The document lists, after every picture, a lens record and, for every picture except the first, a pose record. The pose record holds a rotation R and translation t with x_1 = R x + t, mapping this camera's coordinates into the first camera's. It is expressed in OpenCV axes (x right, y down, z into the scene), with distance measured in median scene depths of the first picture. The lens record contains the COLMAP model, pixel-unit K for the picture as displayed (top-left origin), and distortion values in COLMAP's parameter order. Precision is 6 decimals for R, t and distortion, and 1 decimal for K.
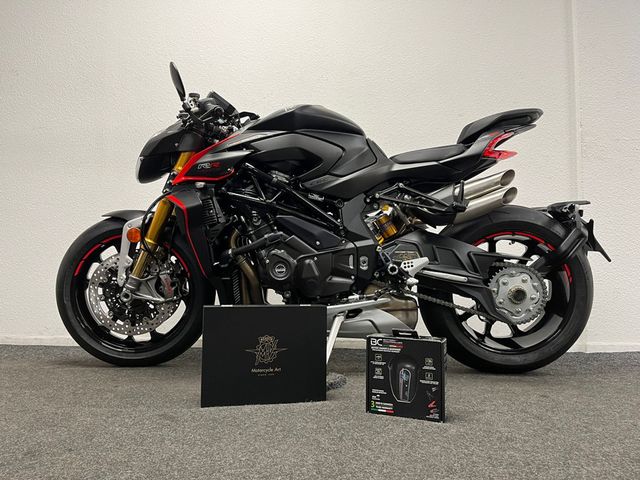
lens RADIAL K [[482.0, 0, 320.0], [0, 482.0, 240.0], [0, 0, 1]] dist [0.043464, -0.001943]
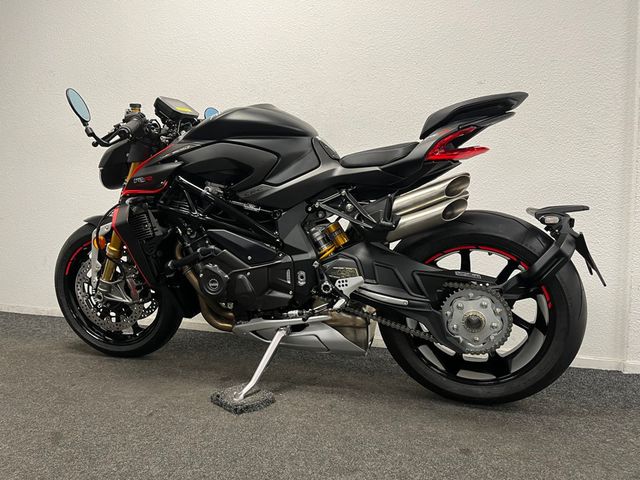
lens RADIAL K [[482.0, 0, 320.0], [0, 482.0, 240.0], [0, 0, 1]] dist [0.043464, -0.001943]
pose [[0.956824, 0.018585, -0.290072, 0.394215], [0.018437, 0.992063, 0.124379, -0.141000], [0.290081, -0.124357, 0.948888, 0.131493]]
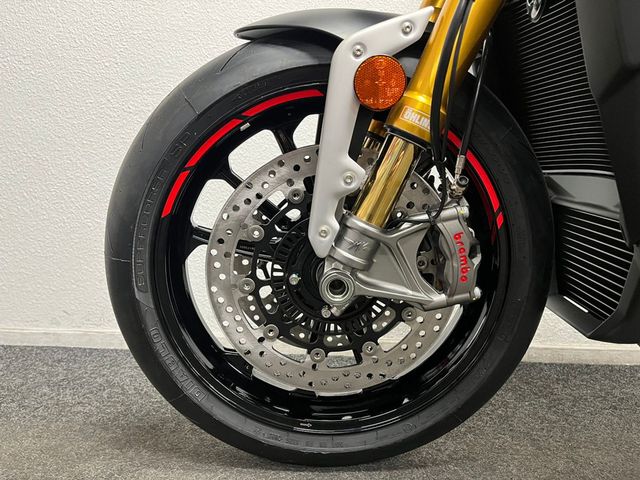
lens RADIAL K [[482.0, 0, 320.0], [0, 482.0, 240.0], [0, 0, 1]] dist [0.043464, -0.001943]
pose [[0.999784, 0.019054, 0.008328, -0.423804], [-0.020023, 0.990205, 0.138180, 0.043745], [-0.005613, -0.138317, 0.990372, 0.714036]]
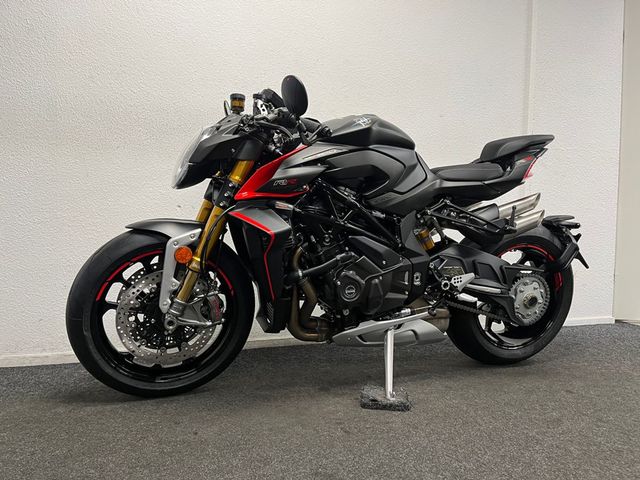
lens RADIAL K [[482.0, 0, 320.0], [0, 482.0, 240.0], [0, 0, 1]] dist [0.043464, -0.001943]
pose [[0.937892, -0.007486, 0.346846, -0.459353], [-0.034024, 0.992963, 0.113432, -0.143915], [-0.345254, -0.118188, 0.931038, 0.120053]]
